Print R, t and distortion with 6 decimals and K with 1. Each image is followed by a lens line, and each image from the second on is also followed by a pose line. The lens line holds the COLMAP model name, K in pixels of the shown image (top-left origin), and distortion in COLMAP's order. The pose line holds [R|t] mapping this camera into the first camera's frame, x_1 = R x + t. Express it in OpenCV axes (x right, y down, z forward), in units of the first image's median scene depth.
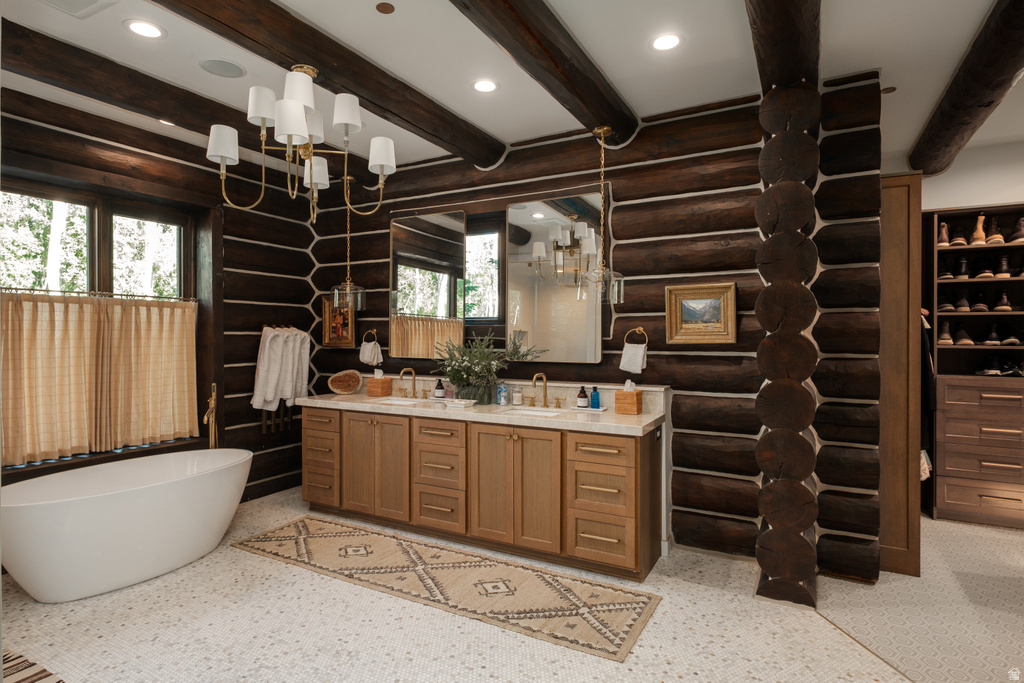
lens RADIAL K [[545.2, 0, 508.0], [0, 545.2, 338.0], [0, 0, 1]] dist [-0.002261, -0.000633]
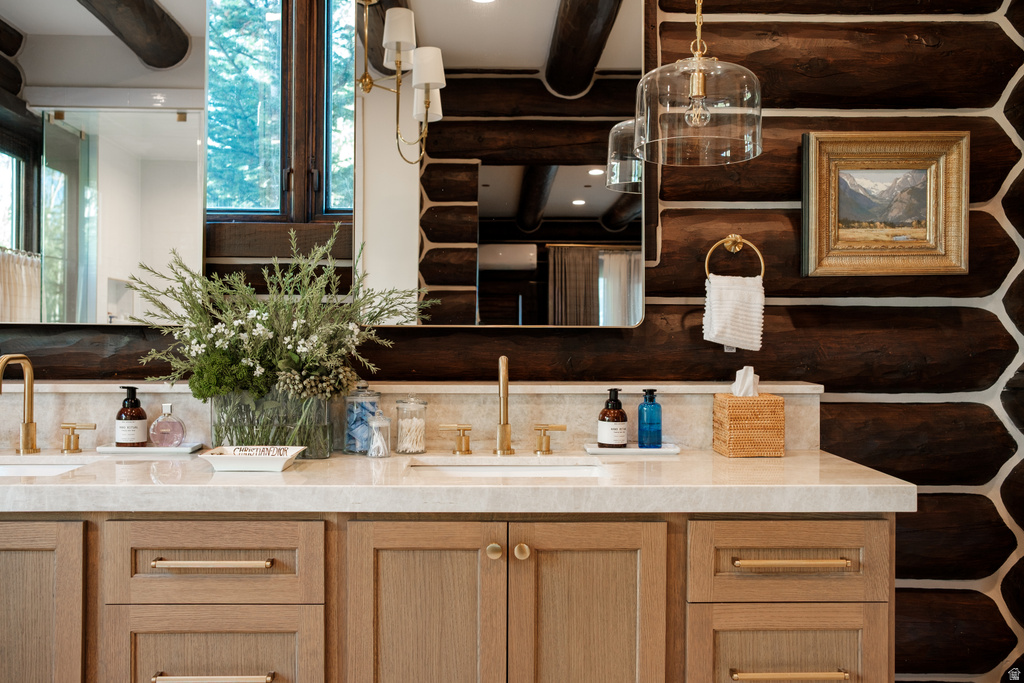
lens RADIAL K [[984.4, 0, 512.0], [0, 984.4, 329.4], [0, 0, 1]] dist [-0.066660, 0.168750]
pose [[0.865183, 0.001267, 0.501454, -0.252231], [-0.000800, 0.999999, -0.001146, 0.049183], [-0.501455, 0.000591, 0.865183, 0.468856]]
